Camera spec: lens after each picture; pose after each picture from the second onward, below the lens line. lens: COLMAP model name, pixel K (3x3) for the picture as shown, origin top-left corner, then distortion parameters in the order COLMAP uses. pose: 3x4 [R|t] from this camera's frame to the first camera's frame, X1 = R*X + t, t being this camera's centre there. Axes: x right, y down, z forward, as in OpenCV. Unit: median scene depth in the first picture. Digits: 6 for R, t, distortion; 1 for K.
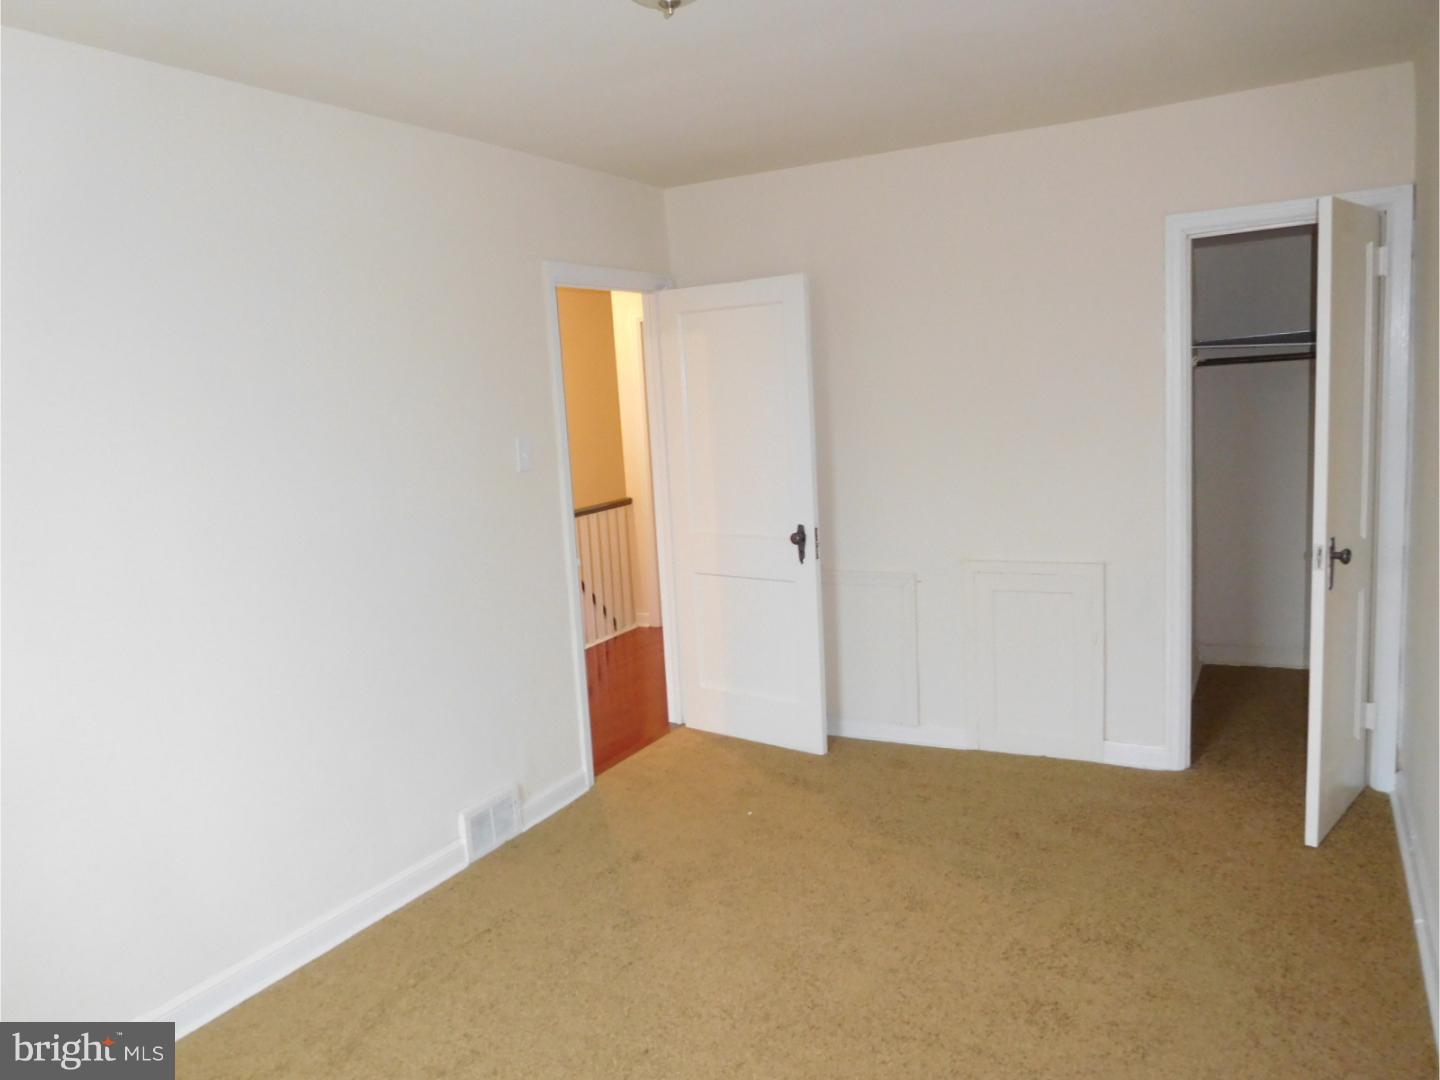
lens RADIAL K [[1085.8, 0, 724.7], [0, 1085.8, 549.3], [0, 0, 1]] dist [-0.016165, 0.011117]
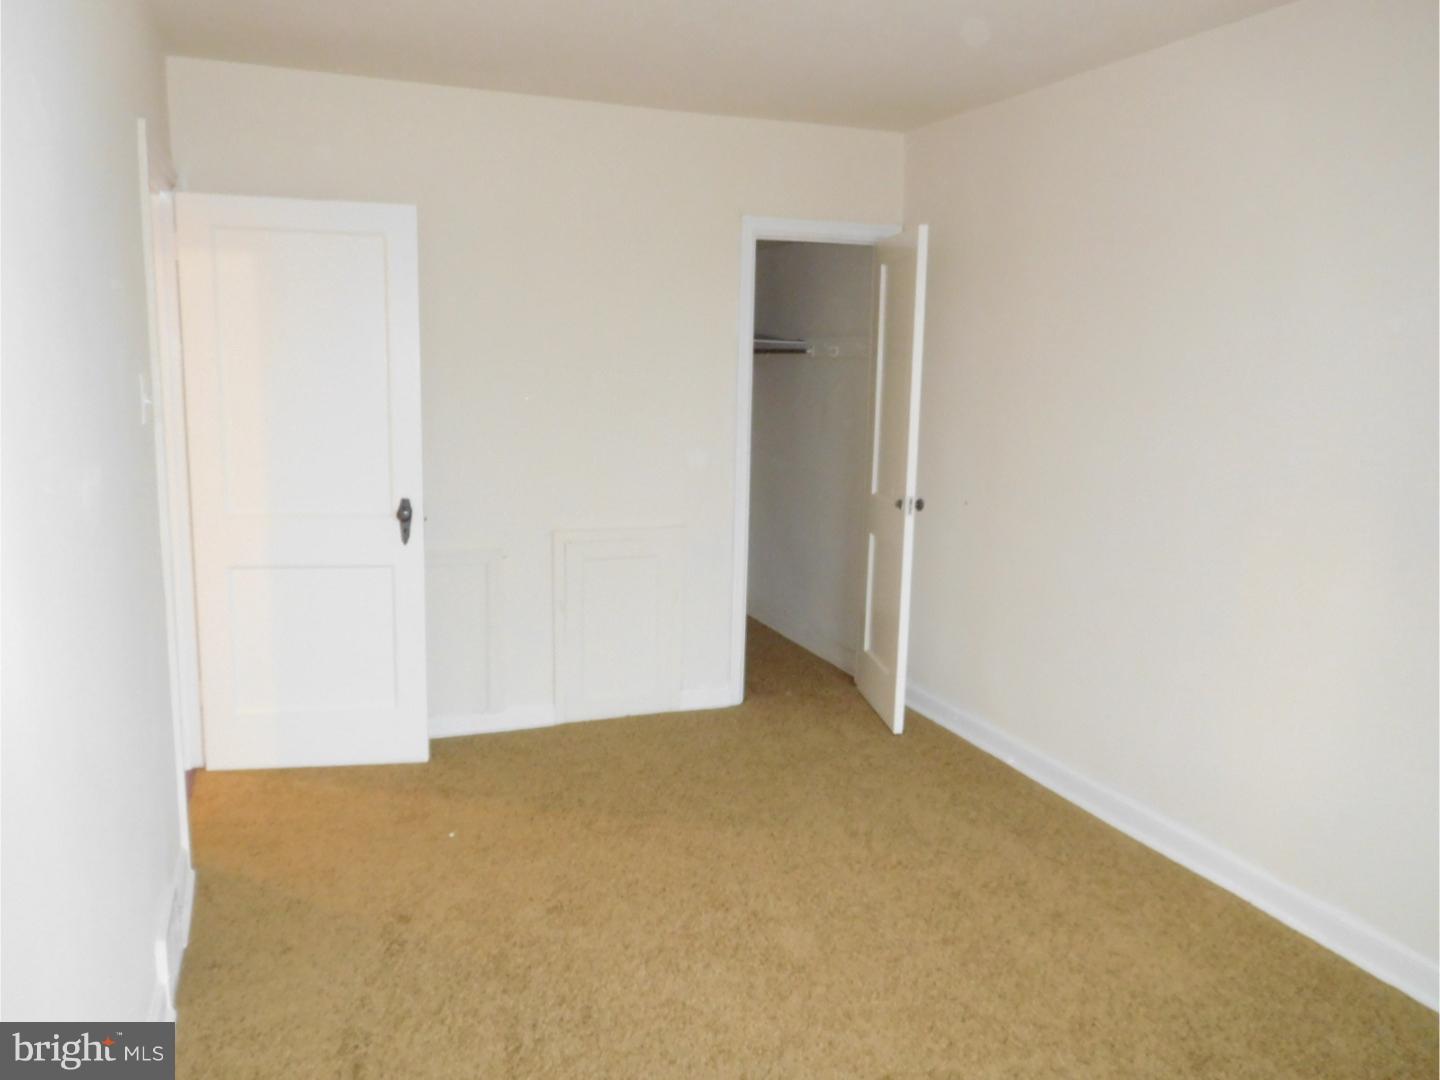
lens RADIAL K [[1038.9, 0, 718.9], [0, 1038.9, 561.8], [0, 0, 1]] dist [-0.006121, 0.002272]
pose [[0.642278, -0.060306, 0.764095, -0.399941], [0.058879, 0.997836, 0.029263, 0.017745], [-0.764207, 0.026194, 0.644439, 0.280952]]
